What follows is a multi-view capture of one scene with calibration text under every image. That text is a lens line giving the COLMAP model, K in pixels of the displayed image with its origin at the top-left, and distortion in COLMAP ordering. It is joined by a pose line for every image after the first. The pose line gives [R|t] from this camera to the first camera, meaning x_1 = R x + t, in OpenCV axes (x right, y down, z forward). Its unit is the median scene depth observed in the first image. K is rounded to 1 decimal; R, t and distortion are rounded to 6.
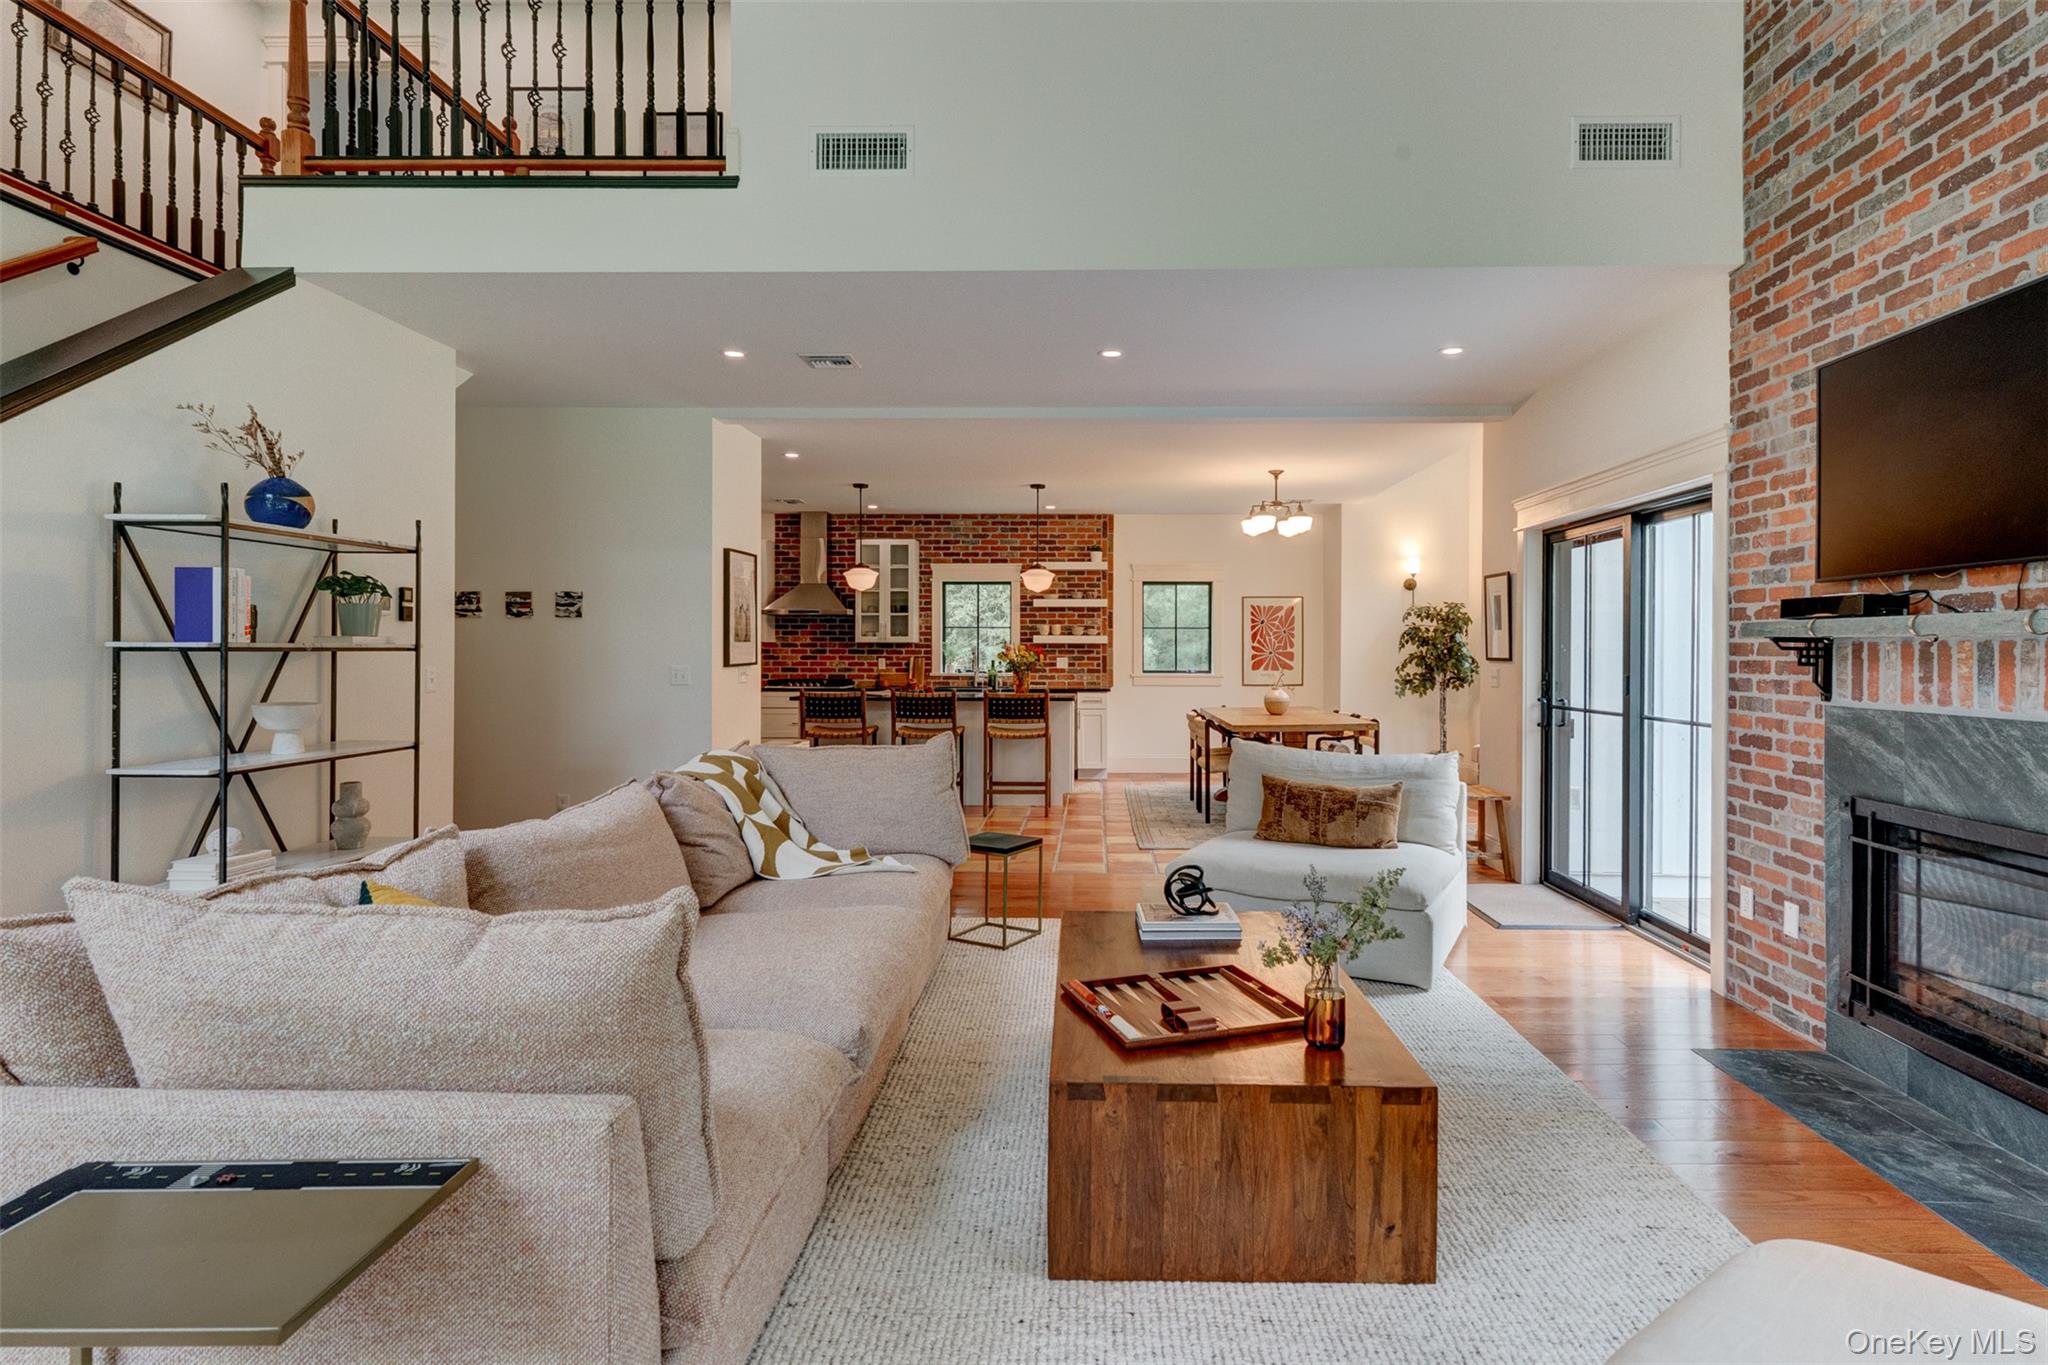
lens RADIAL K [[1027.7, 0, 1079.0], [0, 1027.7, 643.5], [0, 0, 1]] dist [0.003398, -0.000023]
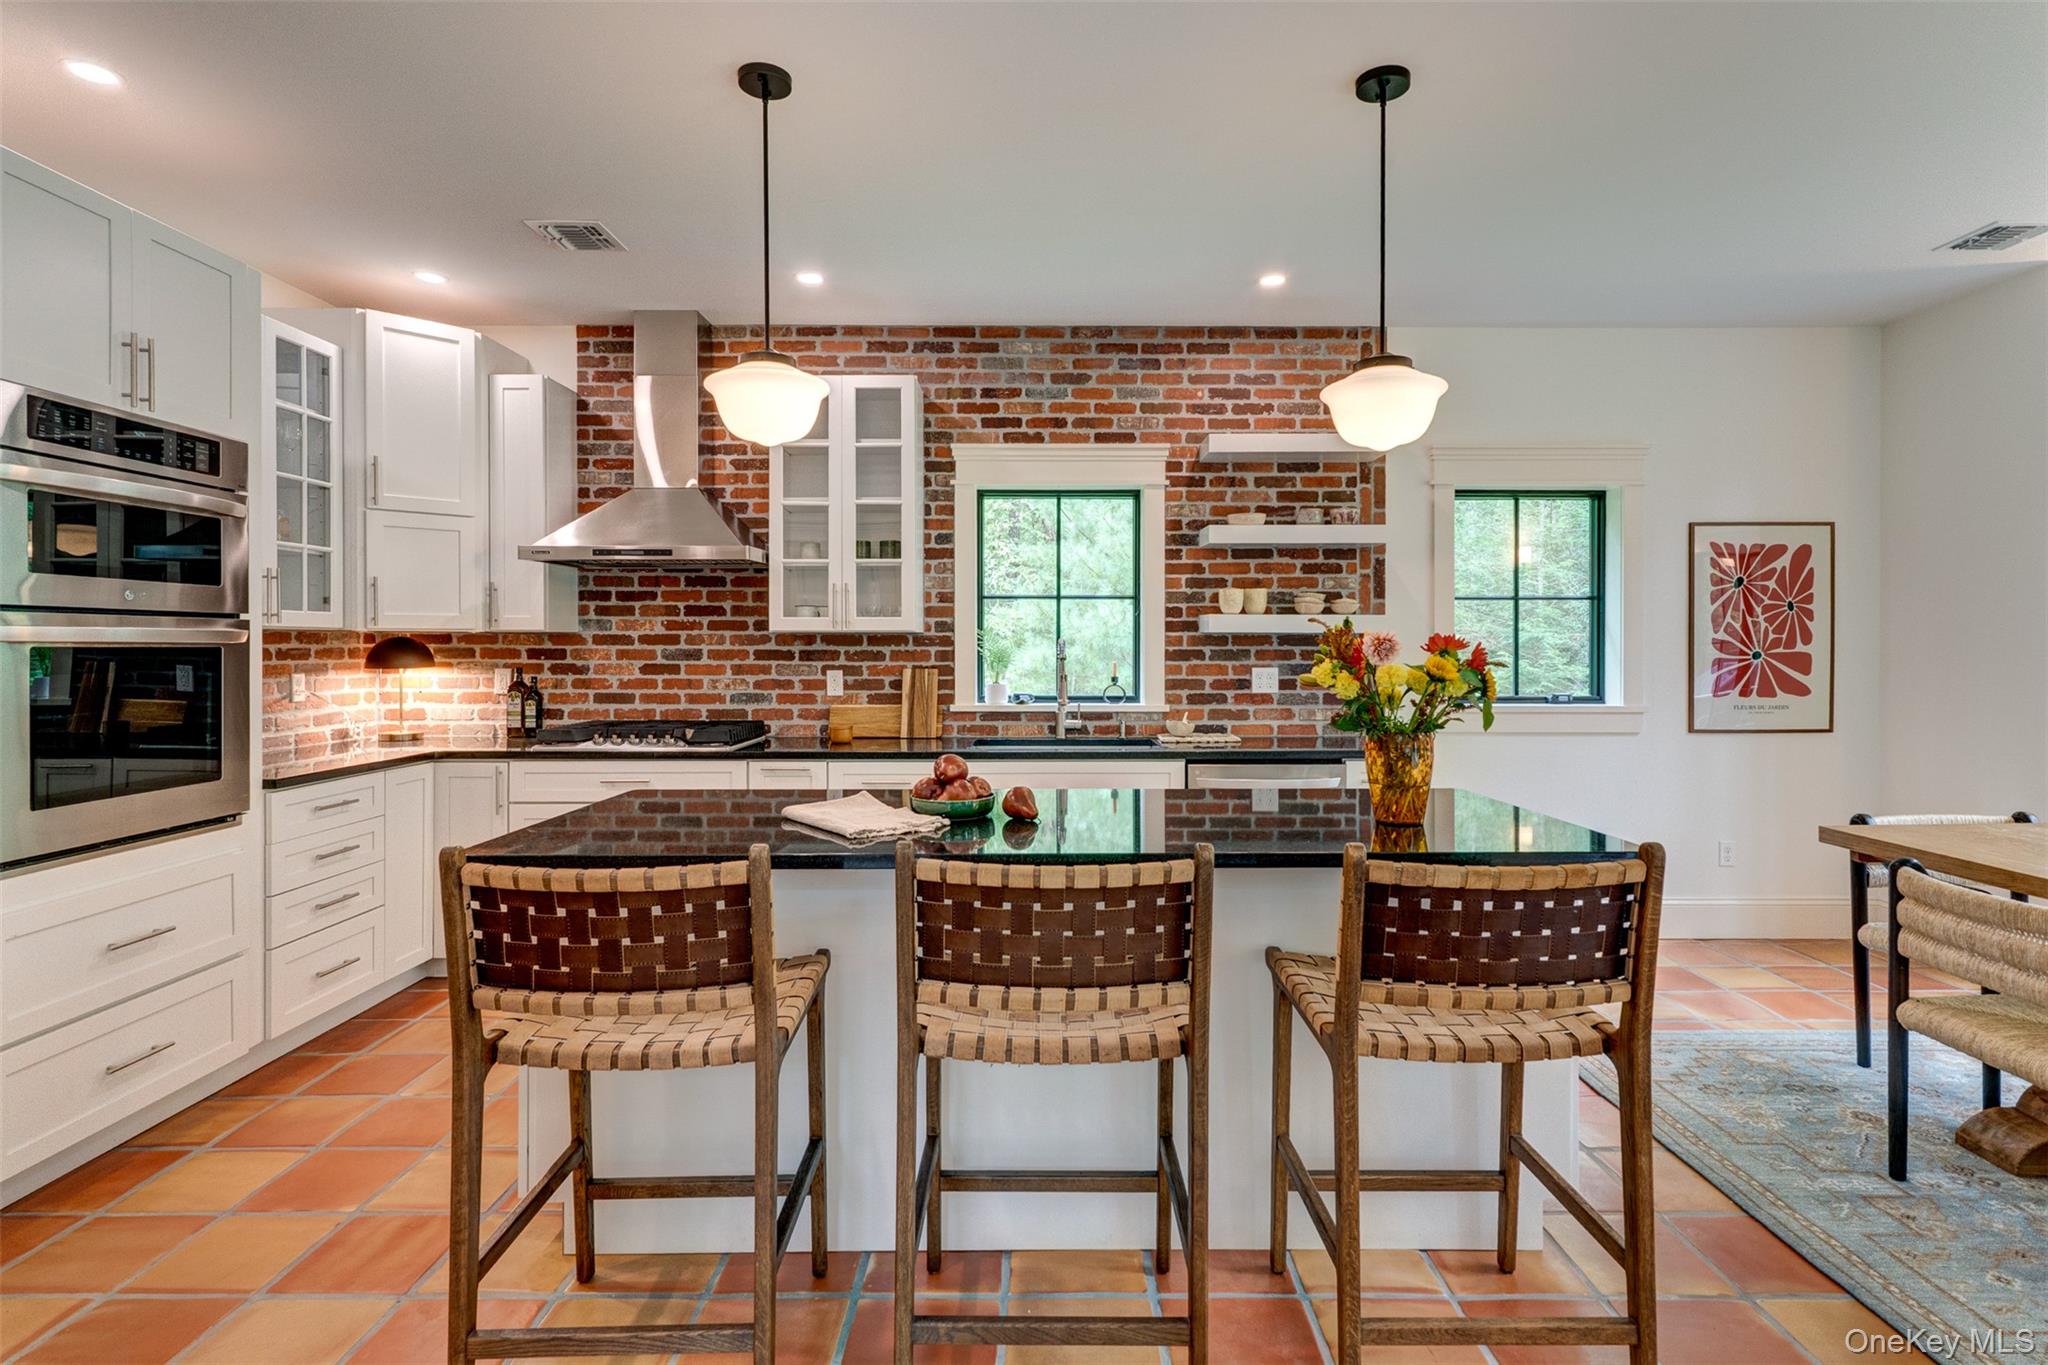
lens RADIAL K [[978.2, 0, 1050.7], [0, 978.2, 644.7], [0, 0, 1]] dist [-0.001378, -0.000011]
pose [[0.999315, -0.001916, 0.036945, -0.340240], [0.001708, 0.999983, 0.005640, 0.005610], [-0.036956, -0.005573, 0.999301, 1.719290]]
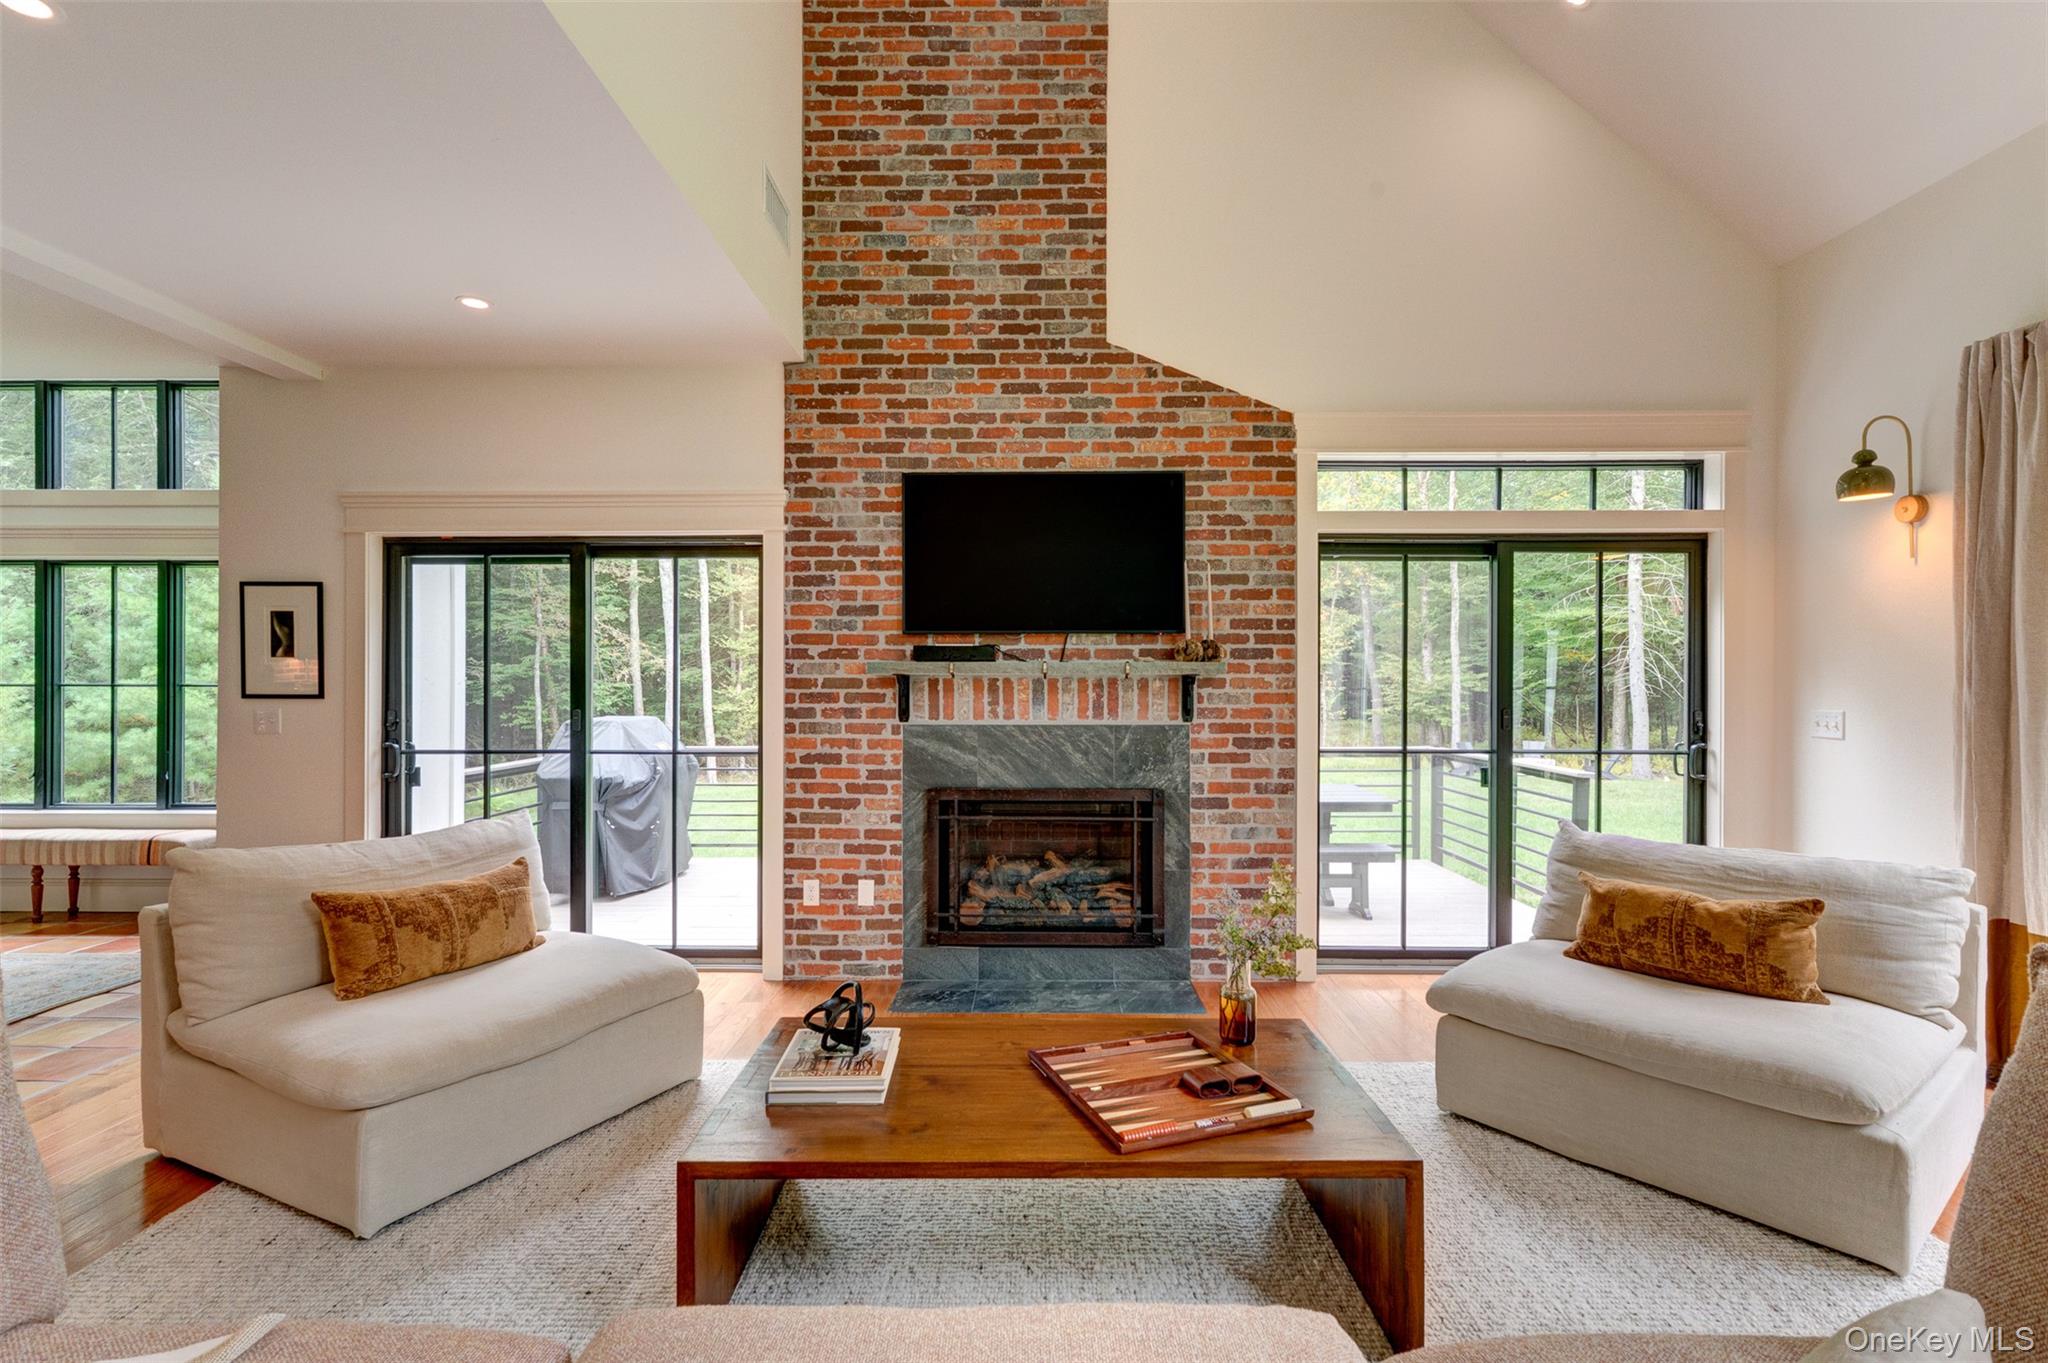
lens RADIAL K [[988.0, 0, 1024.0], [0, 988.0, 681.5], [0, 0, 1]] dist [0.001882, 0.000381]
pose [[-0.002649, -0.002516, 0.999993, -0.504504], [-0.005258, 0.999983, 0.002502, -0.000768], [-0.999983, -0.005251, -0.002662, 0.742766]]
